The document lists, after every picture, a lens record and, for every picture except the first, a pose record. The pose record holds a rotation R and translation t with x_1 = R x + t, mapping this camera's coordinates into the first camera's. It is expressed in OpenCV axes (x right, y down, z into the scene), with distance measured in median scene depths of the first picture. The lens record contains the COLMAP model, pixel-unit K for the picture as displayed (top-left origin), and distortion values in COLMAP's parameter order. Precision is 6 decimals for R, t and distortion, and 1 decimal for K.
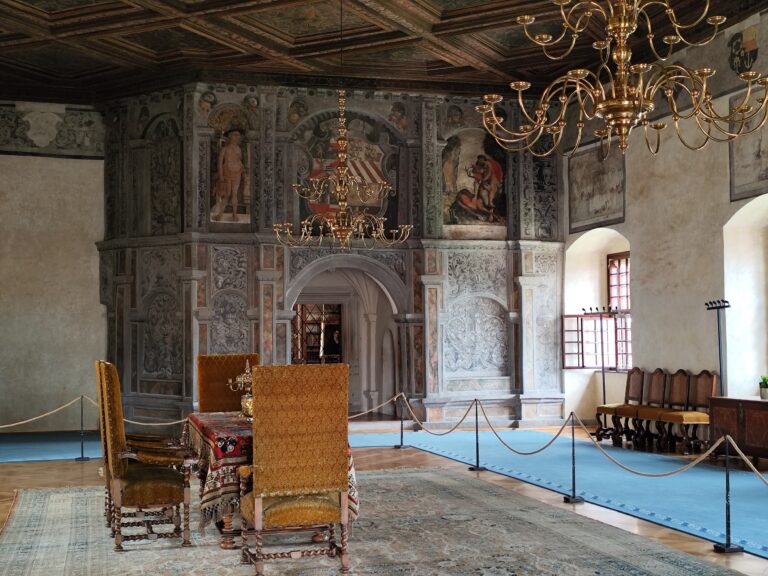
lens RADIAL K [[1028.6, 0, 384.0], [0, 1028.6, 288.0], [0, 0, 1]] dist [0.141259, -0.036626]
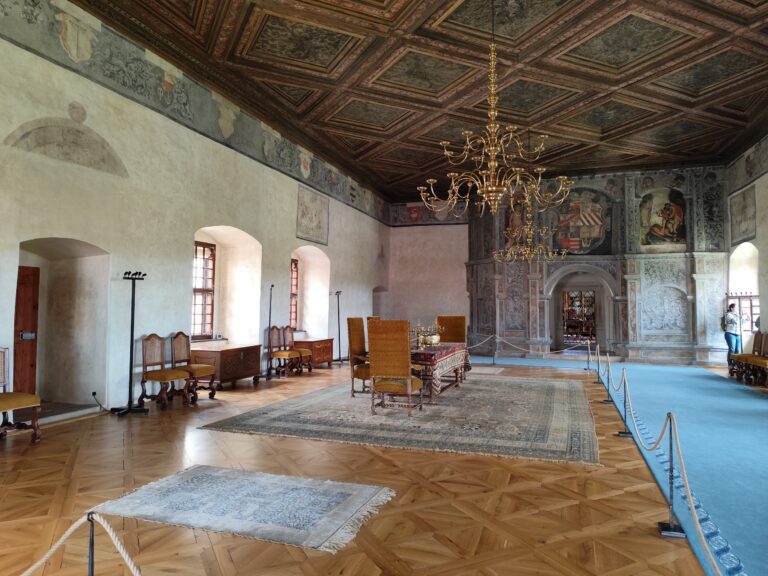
lens RADIAL K [[518.3, 0, 384.0], [0, 518.3, 288.0], [0, 0, 1]] dist [-0.000859, -0.000559]
pose [[0.813413, -0.008201, -0.581629, 0.214225], [0.013988, 0.999887, 0.005463, -0.000294], [0.581519, -0.012580, 0.813436, 0.033198]]
